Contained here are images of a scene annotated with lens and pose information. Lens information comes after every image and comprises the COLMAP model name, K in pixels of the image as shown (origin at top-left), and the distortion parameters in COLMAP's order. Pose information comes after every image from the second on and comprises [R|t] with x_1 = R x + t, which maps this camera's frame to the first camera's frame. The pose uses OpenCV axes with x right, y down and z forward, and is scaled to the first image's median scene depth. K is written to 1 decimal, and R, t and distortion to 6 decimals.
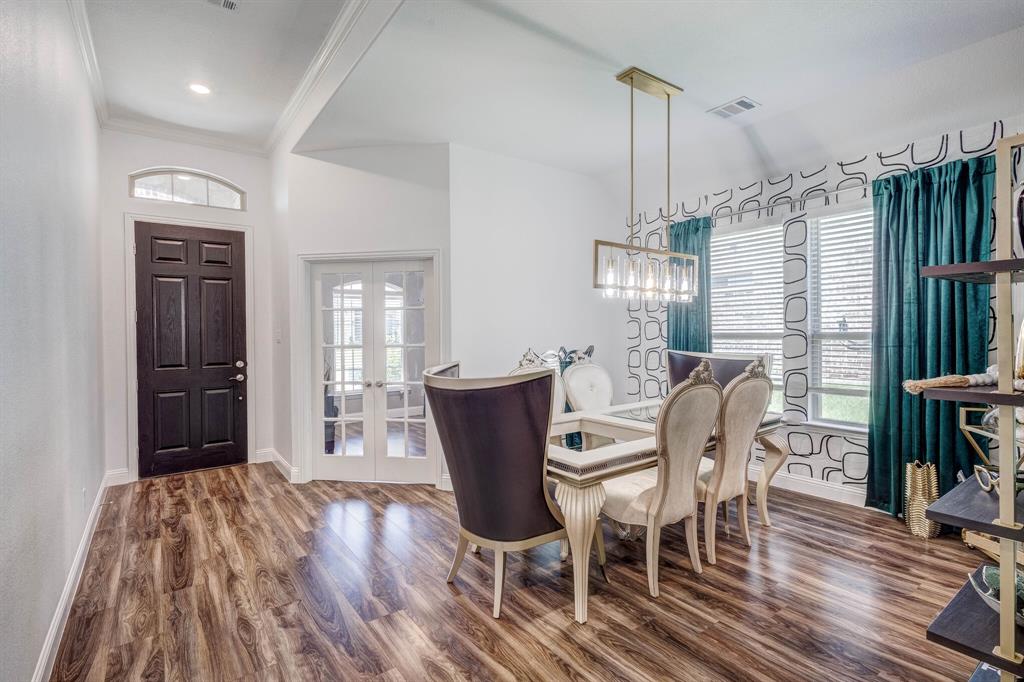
lens RADIAL K [[471.5, 0, 507.1], [0, 471.5, 339.2], [0, 0, 1]] dist [-0.000364, -0.000308]
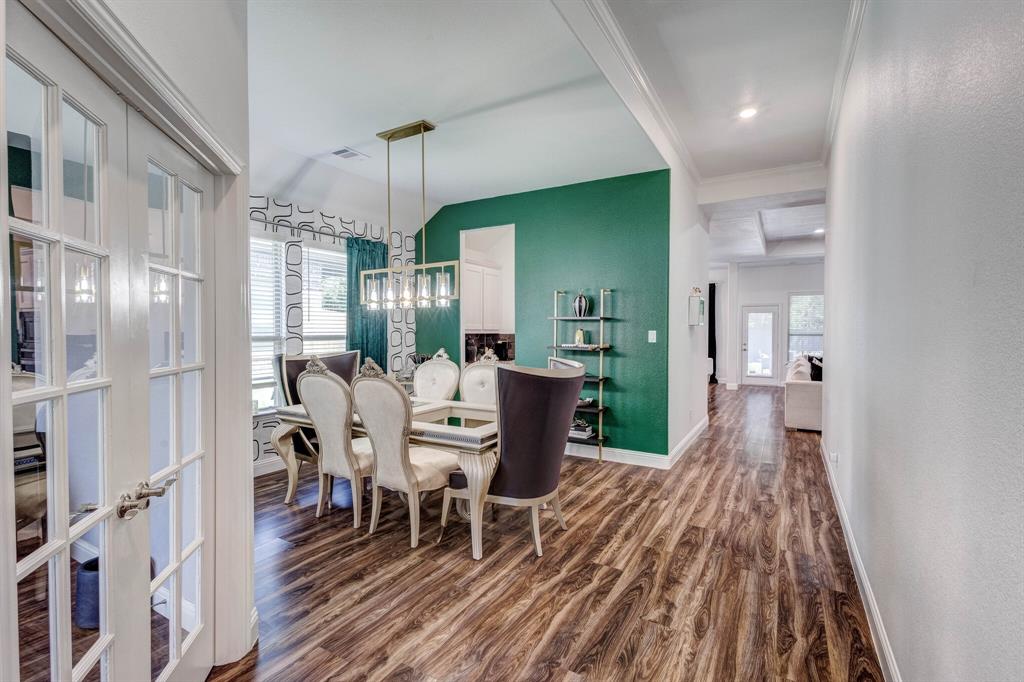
lens RADIAL K [[471.5, 0, 507.1], [0, 471.5, 339.2], [0, 0, 1]] dist [-0.000364, -0.000308]
pose [[-0.389728, -0.005259, 0.920915, -1.267752], [0.018926, 0.999727, 0.013718, -0.018802], [-0.920735, 0.022776, -0.389522, 1.692799]]
